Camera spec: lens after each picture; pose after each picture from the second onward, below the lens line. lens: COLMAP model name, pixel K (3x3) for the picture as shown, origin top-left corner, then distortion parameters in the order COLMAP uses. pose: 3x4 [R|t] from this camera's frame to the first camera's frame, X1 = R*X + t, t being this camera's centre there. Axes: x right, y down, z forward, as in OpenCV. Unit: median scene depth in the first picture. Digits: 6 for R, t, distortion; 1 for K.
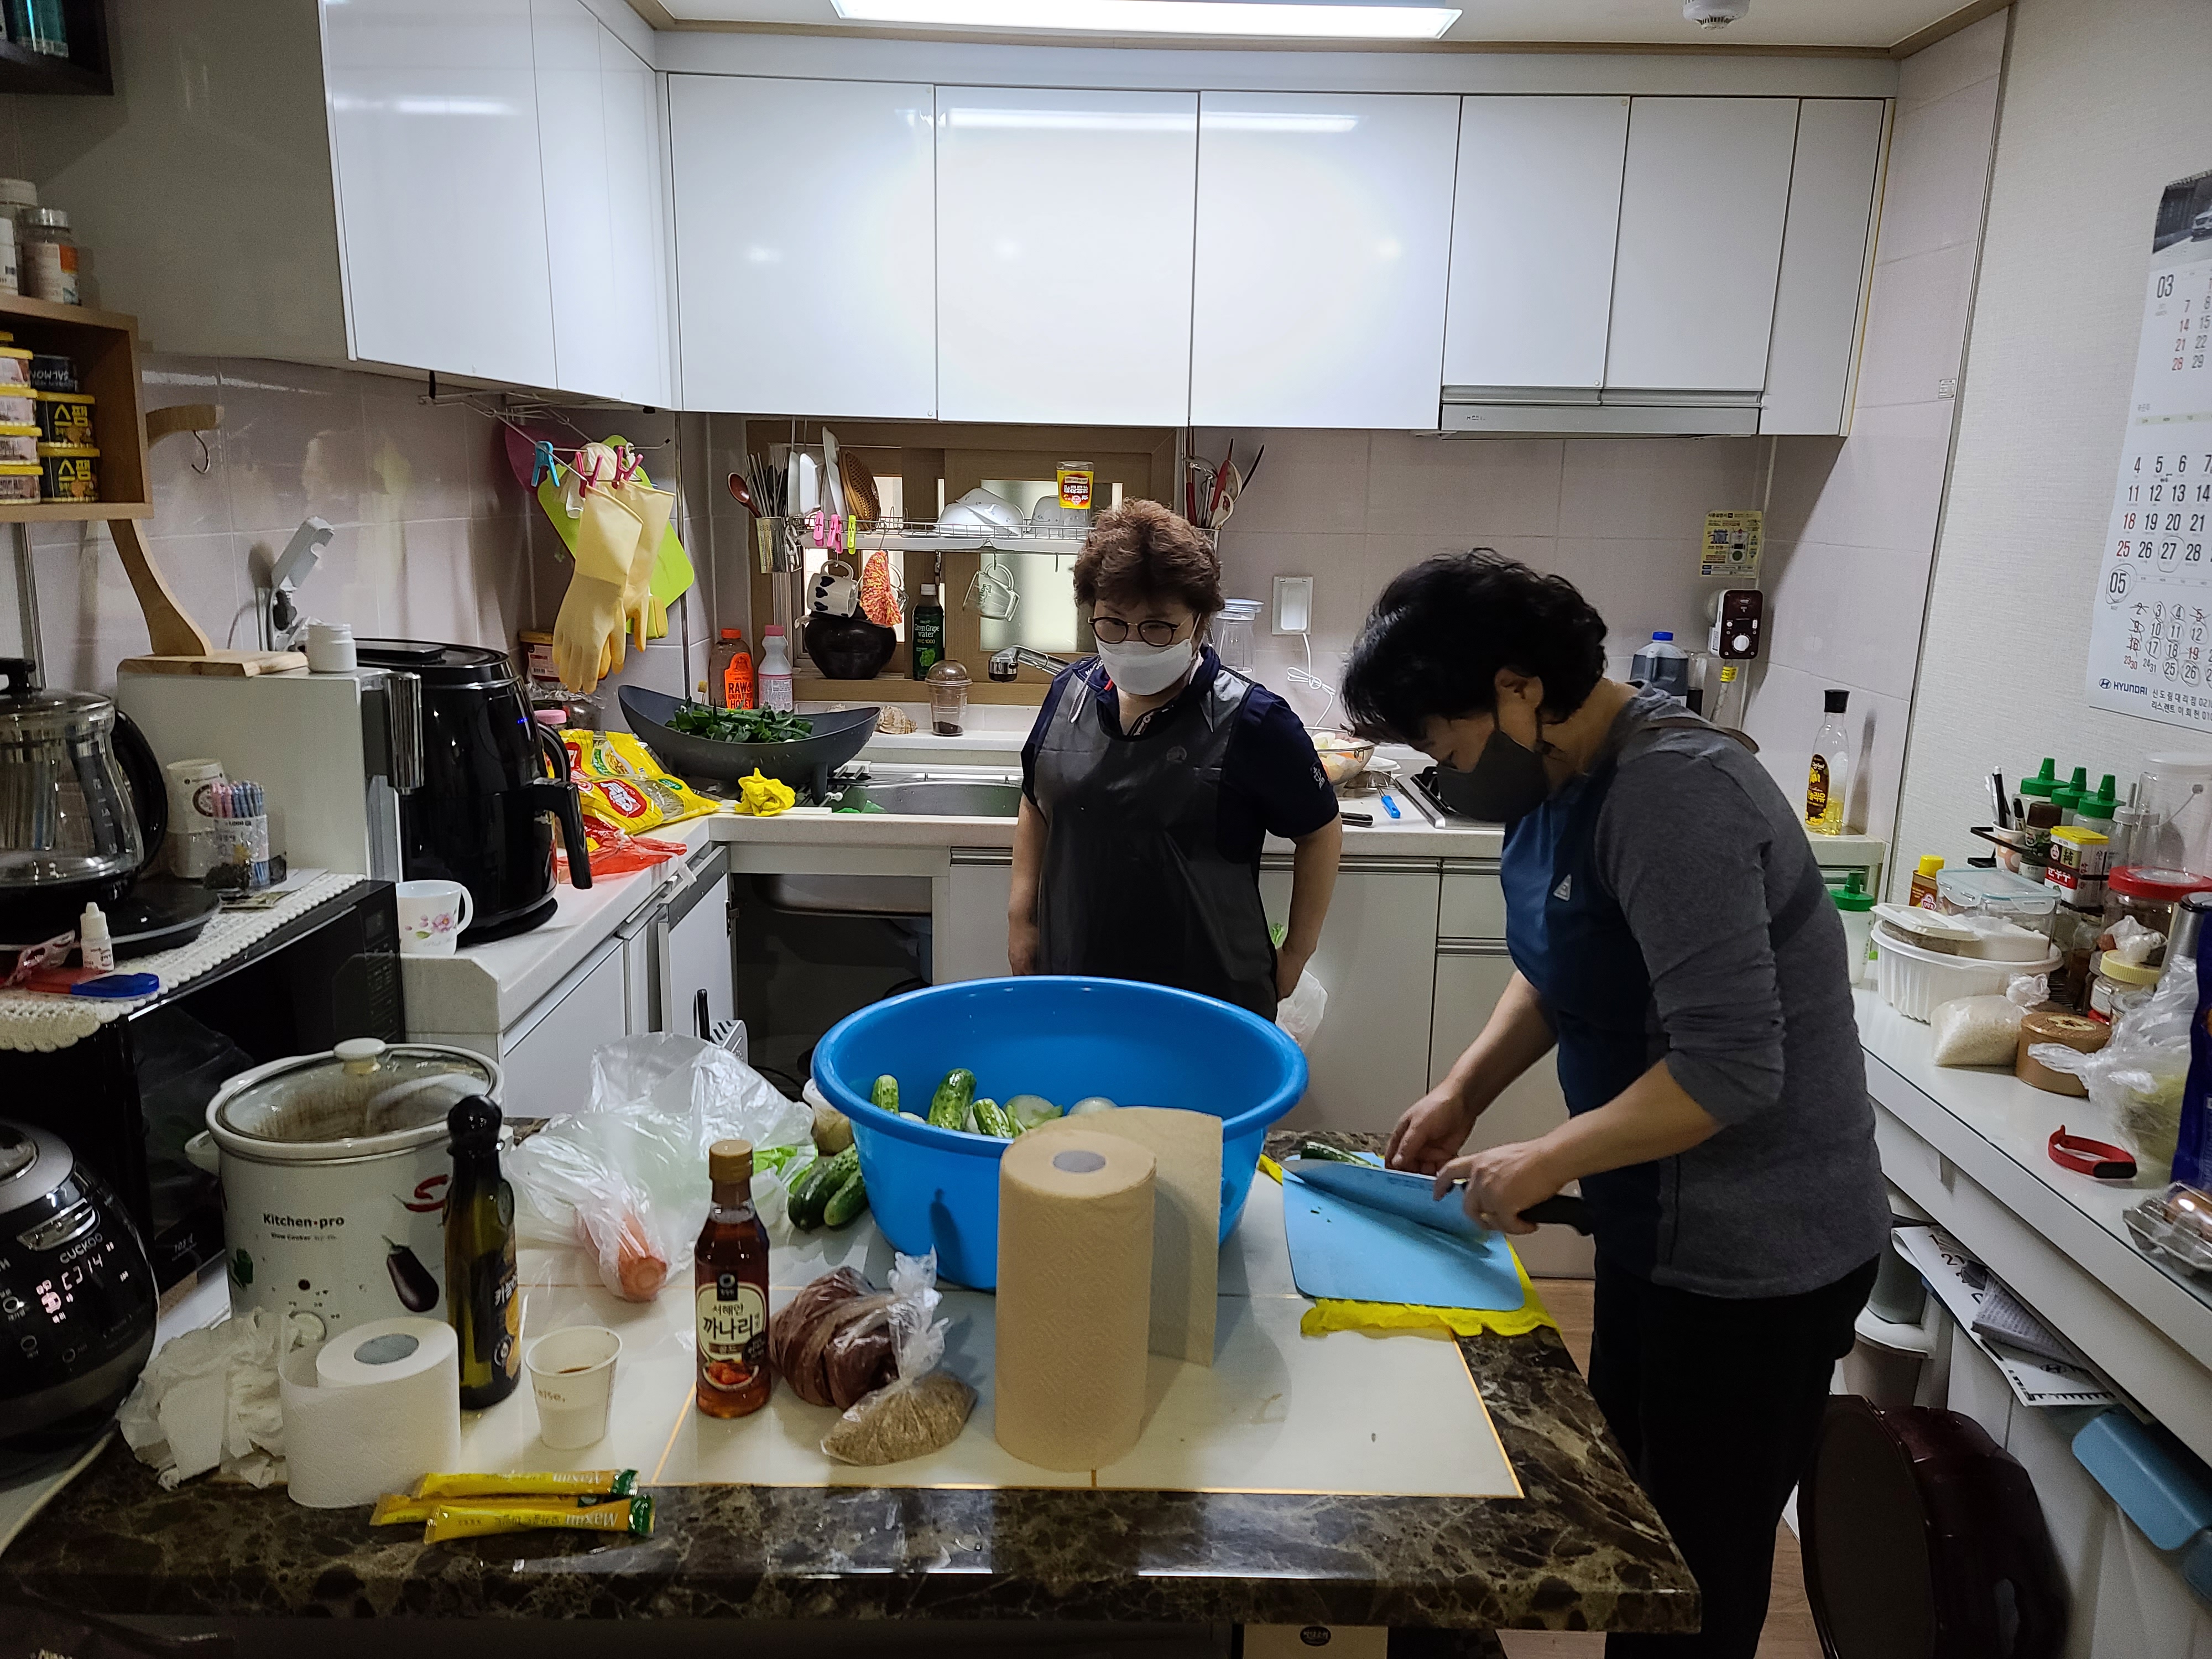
lens RADIAL K [[1618.0, 0, 1103.2], [0, 1618.0, 832.3], [0, 0, 1]] dist [-0.006053, -0.005407]
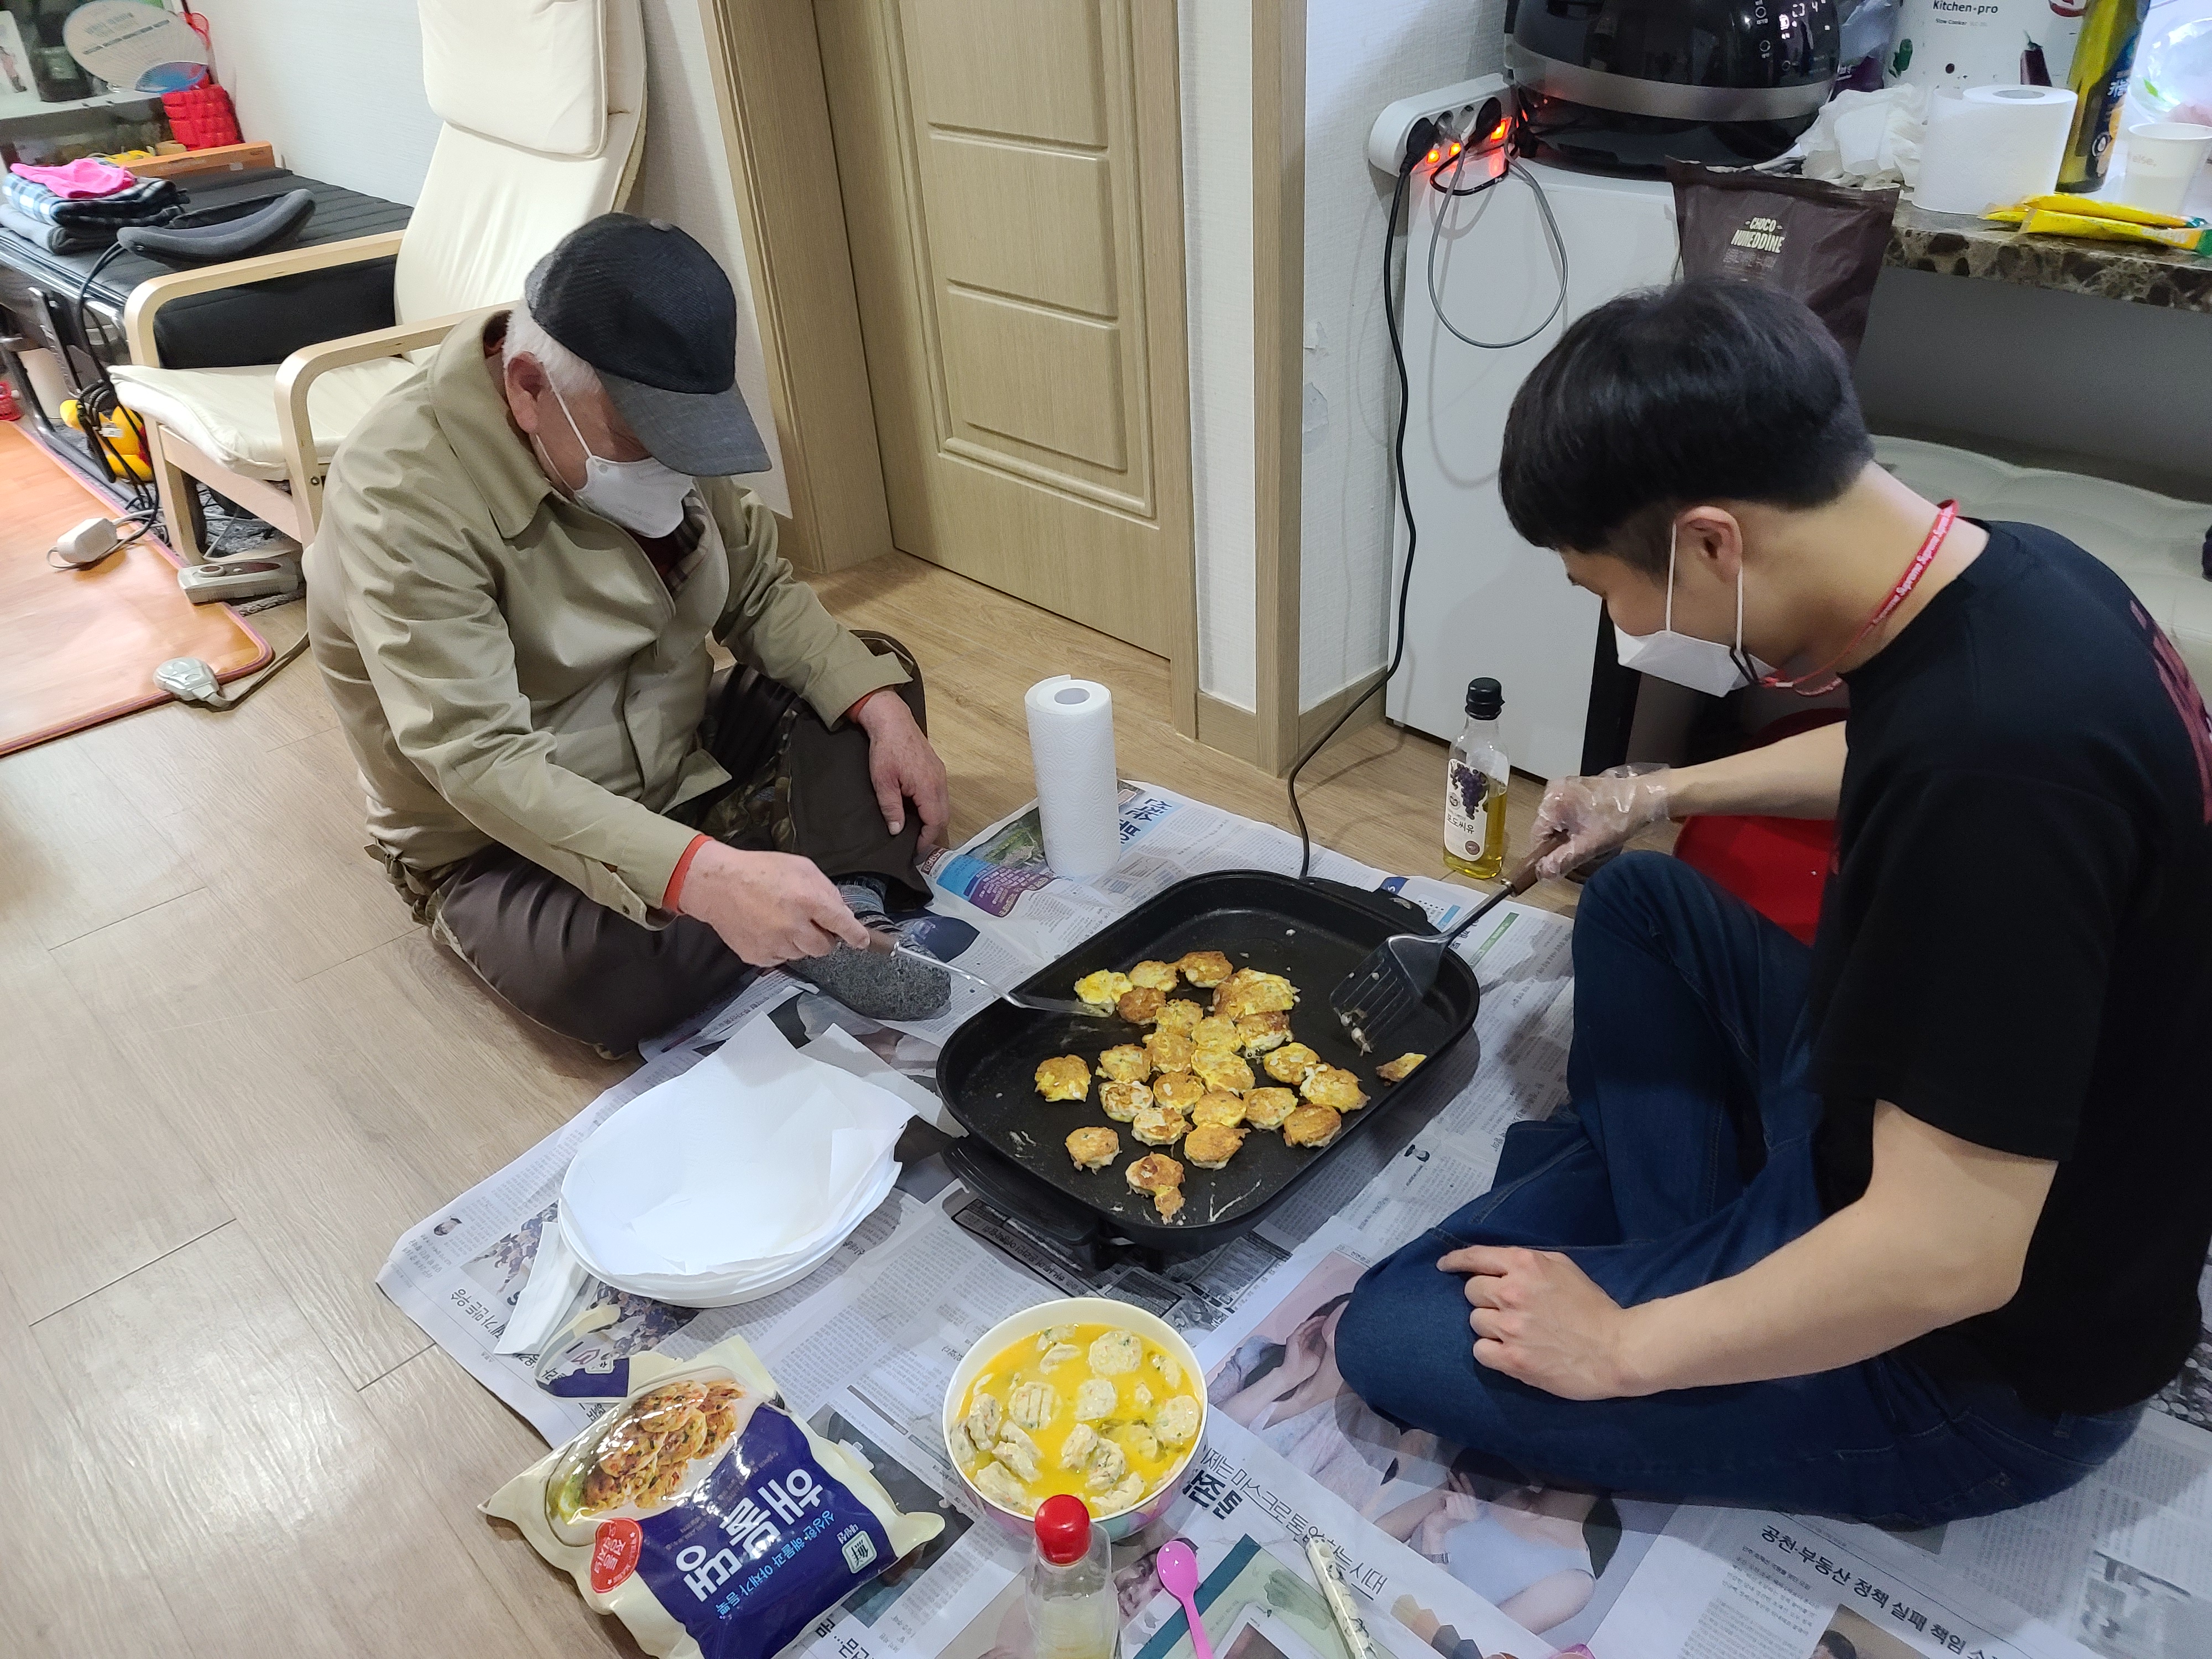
lens RADIAL K [[1618.0, 0, 1108.5], [0, 1618.0, 833.5], [0, 0, 1]] dist [-0.006053, -0.005407]
pose [[0.680602, 0.342763, -0.647529, 0.079055], [-0.076330, 0.912178, 0.402623, 0.423080], [0.728666, -0.224600, 0.646994, -0.465246]]
